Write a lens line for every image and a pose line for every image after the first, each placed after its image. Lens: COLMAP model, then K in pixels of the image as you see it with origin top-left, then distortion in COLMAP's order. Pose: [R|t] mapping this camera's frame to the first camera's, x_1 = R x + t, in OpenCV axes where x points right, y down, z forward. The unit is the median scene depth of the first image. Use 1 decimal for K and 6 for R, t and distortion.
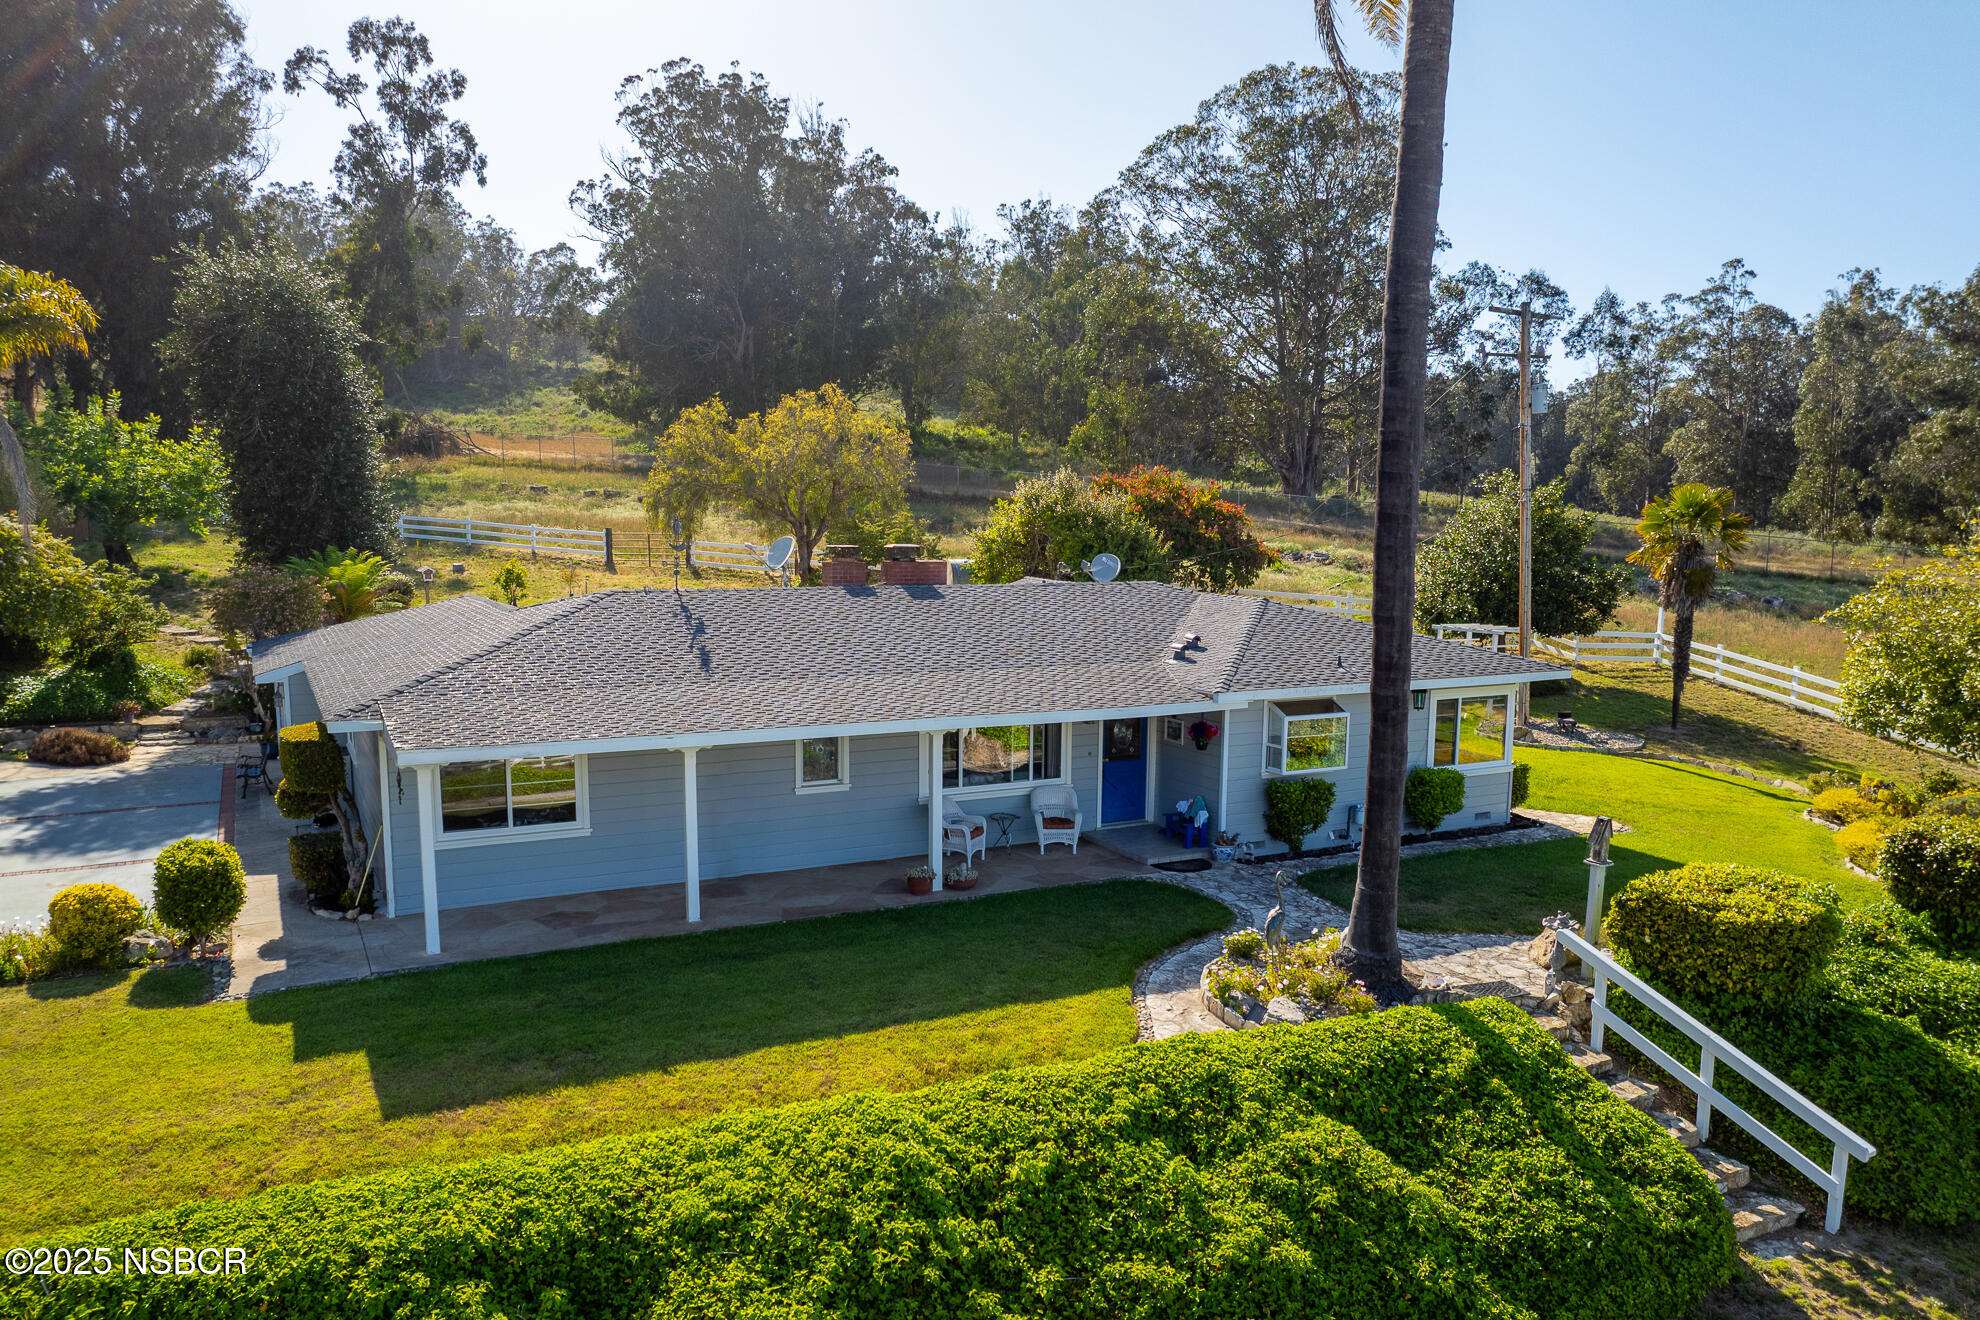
lens RADIAL K [[1423.9, 0, 990.0], [0, 1423.9, 660.0], [0, 0, 1]] dist [-0.019807, -0.004954]
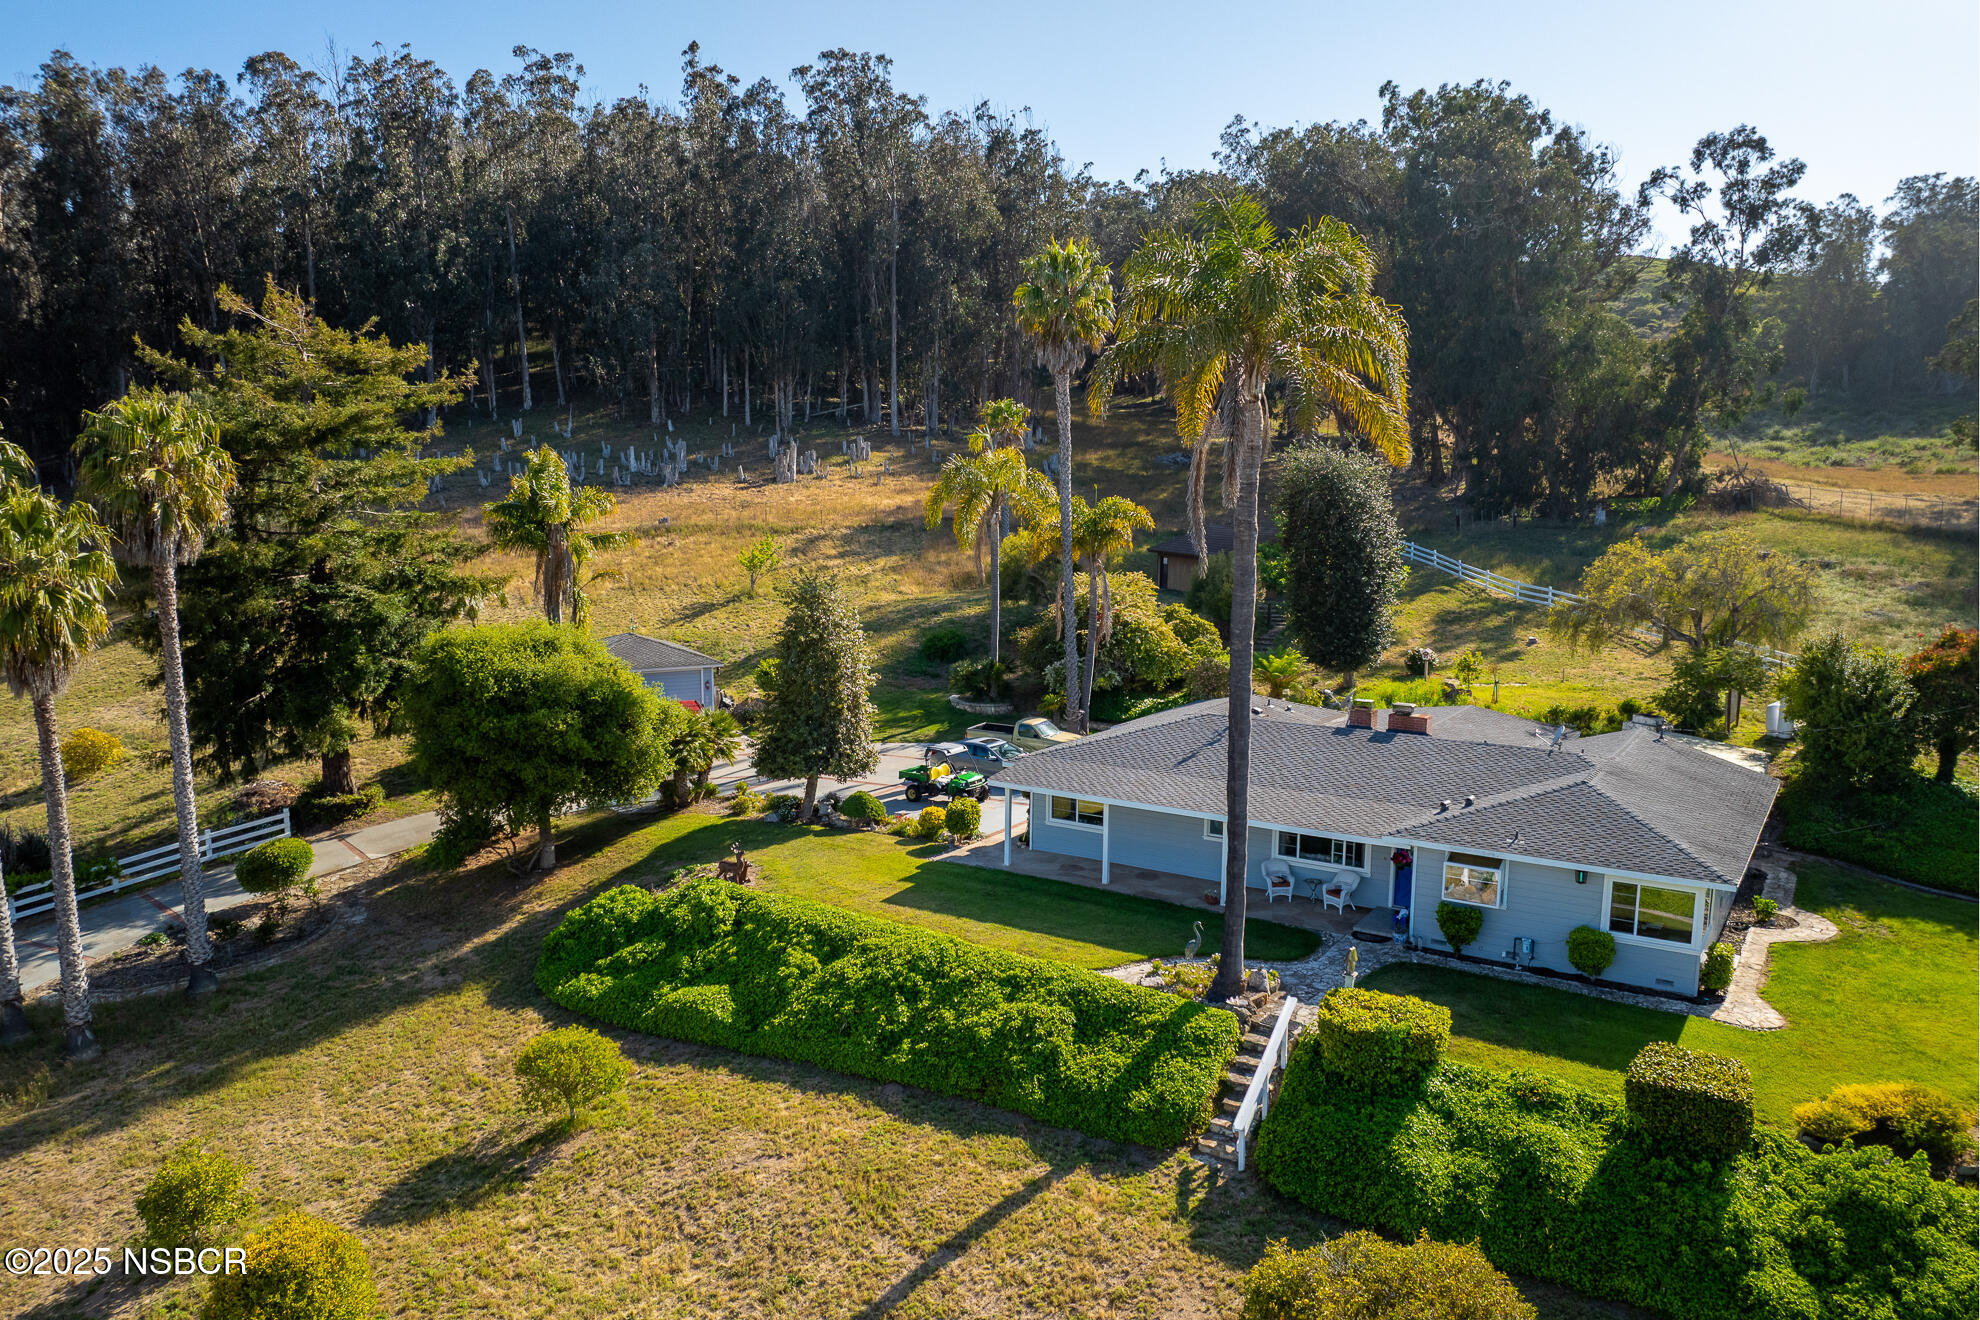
lens RADIAL K [[1423.9, 0, 990.0], [0, 1423.9, 660.0], [0, 0, 1]] dist [-0.019807, -0.004954]
pose [[0.478410, 0.107931, -0.871478, 1.435553], [-0.094620, 0.992976, 0.071035, -0.263645], [0.873024, 0.048476, 0.485262, -0.170677]]
